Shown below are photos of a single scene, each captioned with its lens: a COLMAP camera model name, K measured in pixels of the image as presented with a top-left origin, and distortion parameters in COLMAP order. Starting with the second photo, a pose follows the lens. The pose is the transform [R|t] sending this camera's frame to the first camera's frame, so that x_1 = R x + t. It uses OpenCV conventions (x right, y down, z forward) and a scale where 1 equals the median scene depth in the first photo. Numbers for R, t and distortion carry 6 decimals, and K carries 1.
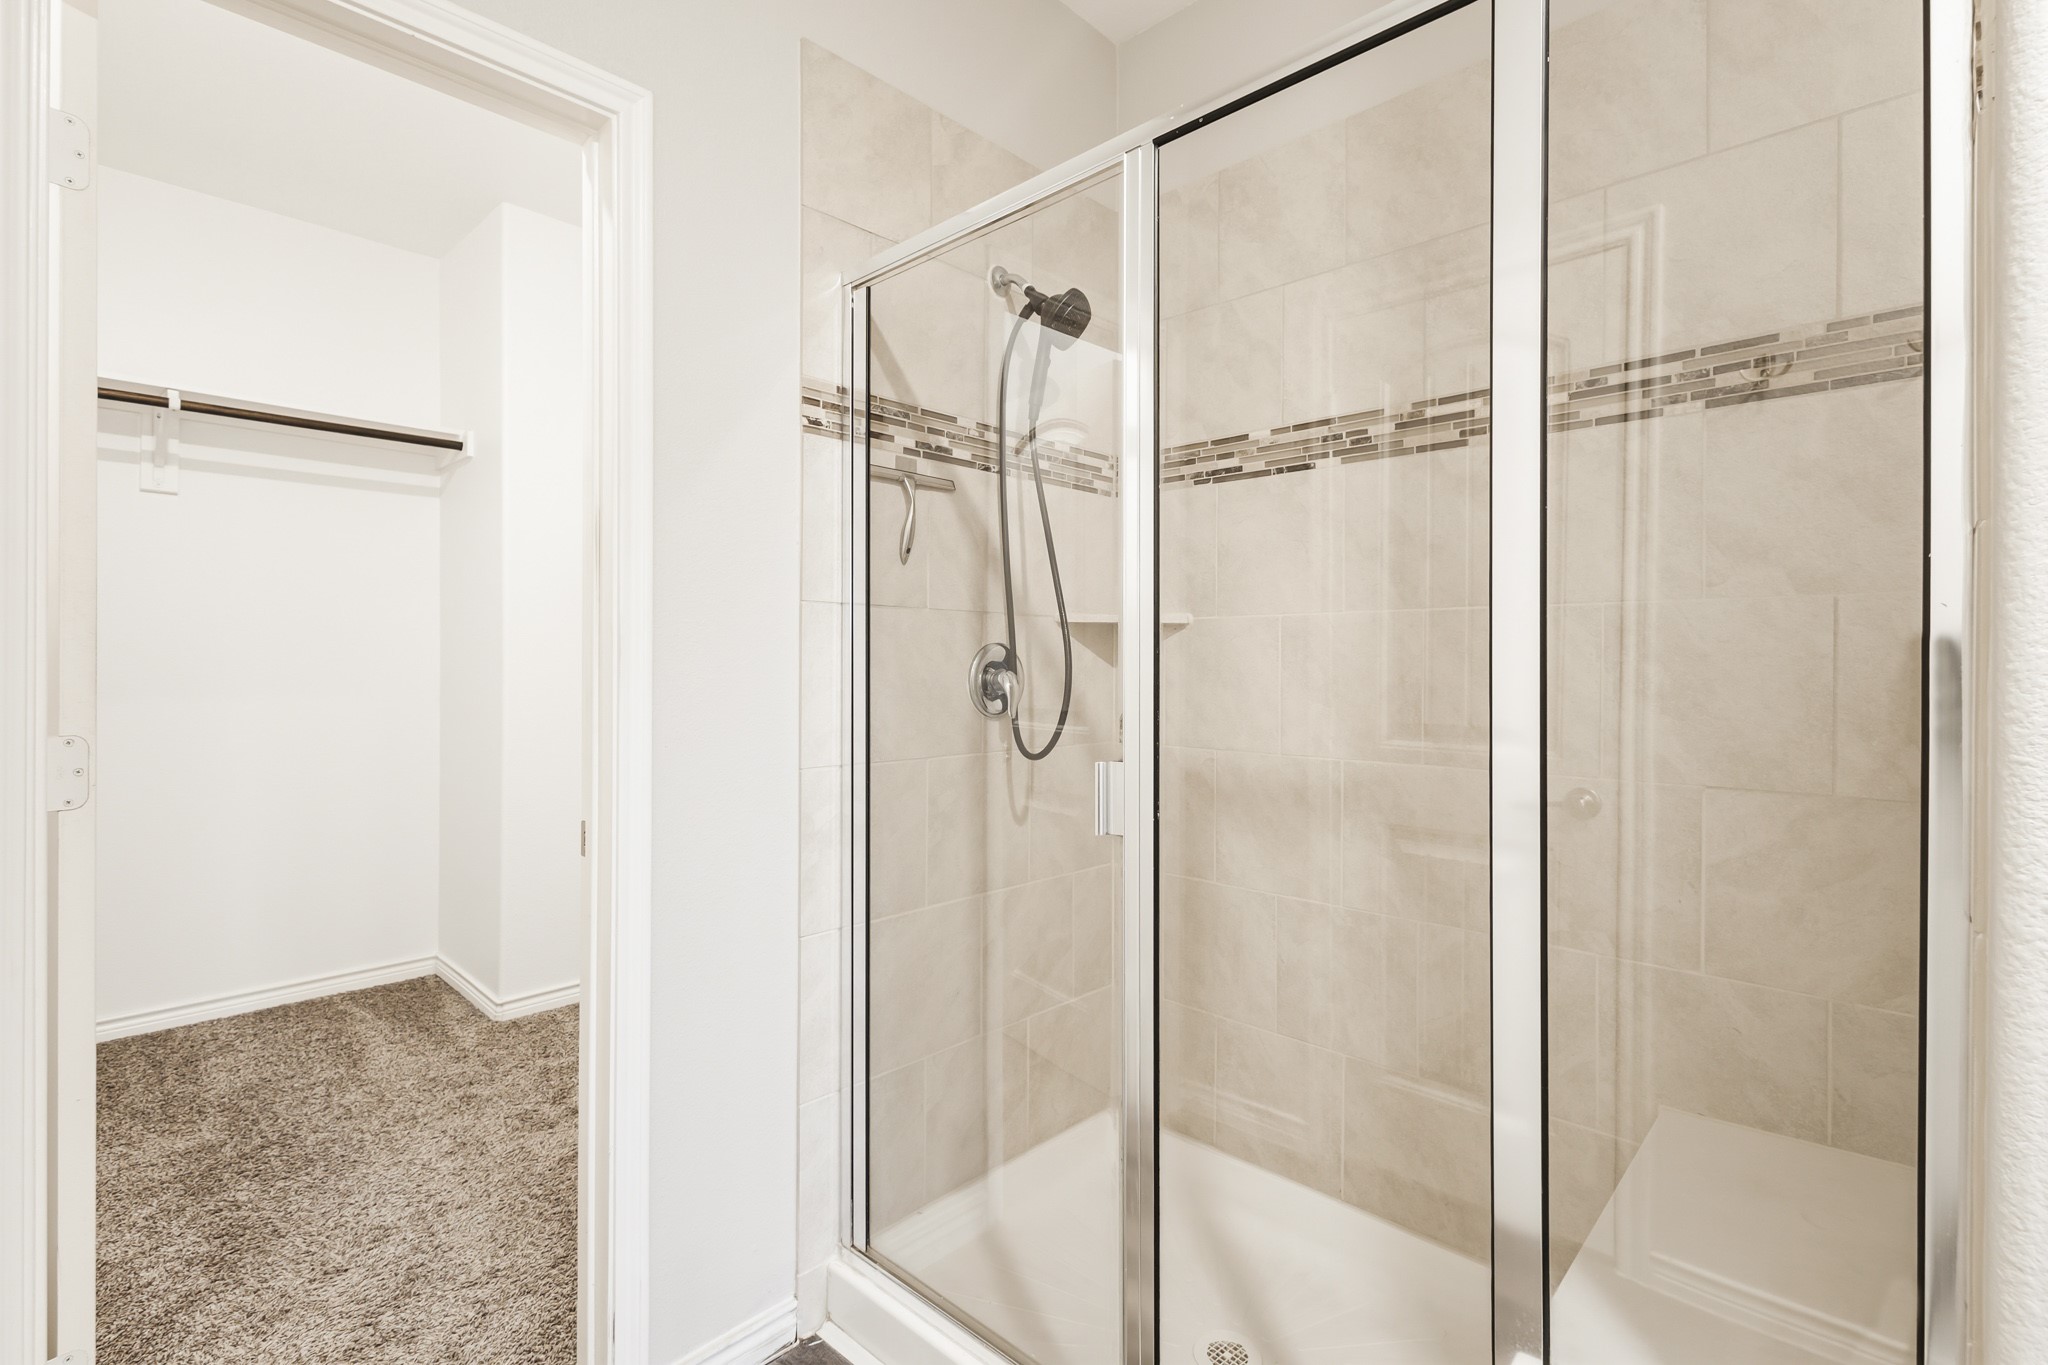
lens RADIAL K [[943.6, 0, 1028.7], [0, 943.6, 669.3], [0, 0, 1]] dist [0.003862, -0.000257]
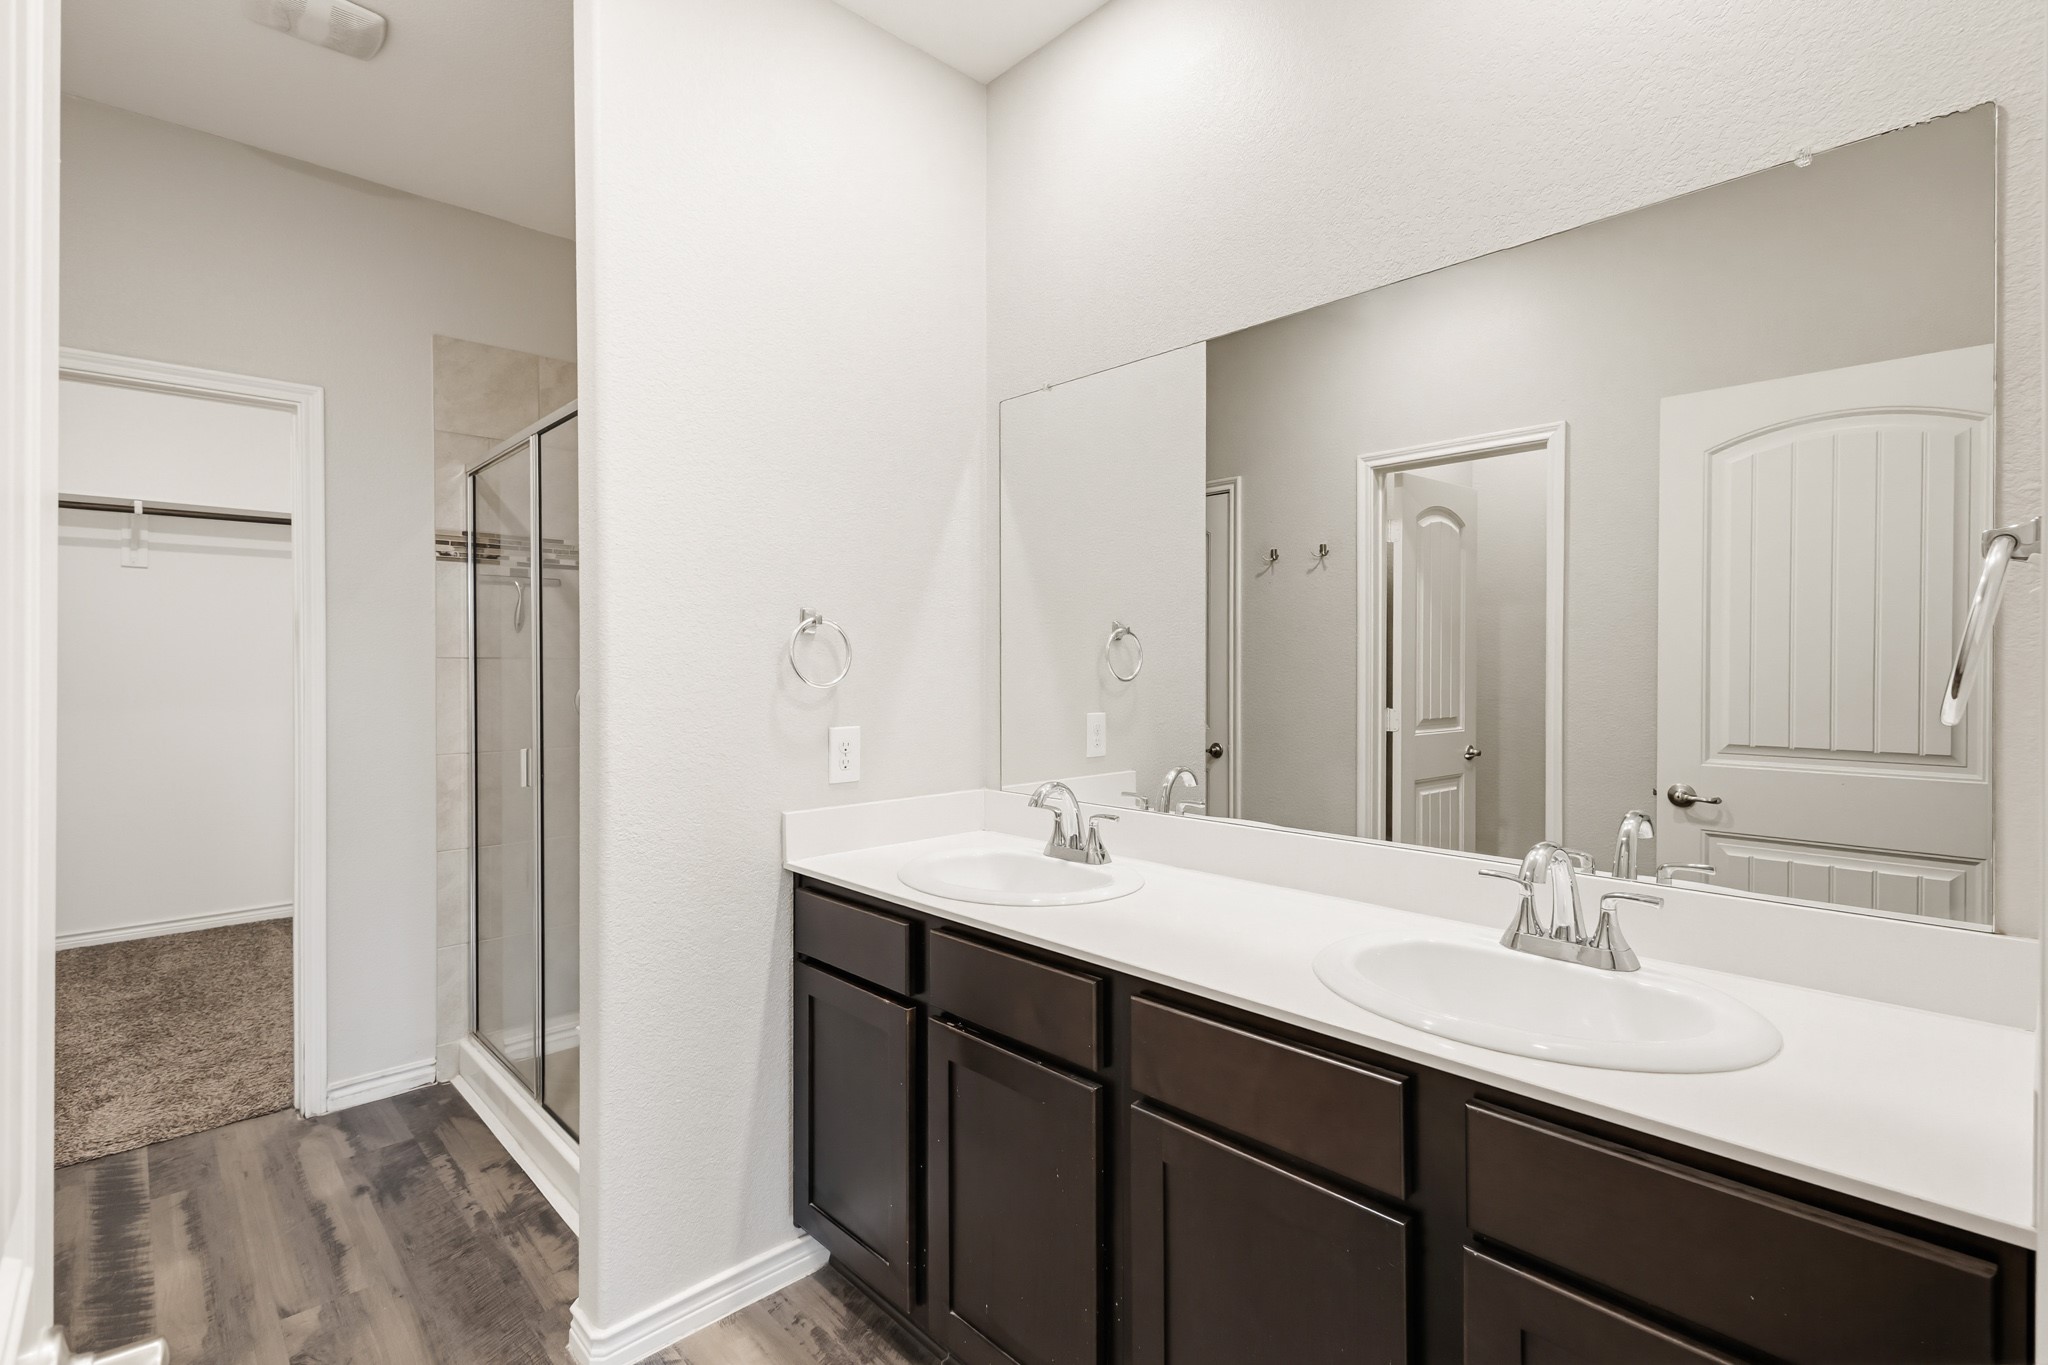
lens RADIAL K [[933.1, 0, 1023.8], [0, 933.1, 679.0], [0, 0, 1]] dist [0.003863, -0.001225]
pose [[0.998964, -0.000135, -0.045516, 0.810127], [0.000386, 0.999985, 0.005498, -0.037491], [0.045514, -0.005510, 0.998948, -0.589401]]
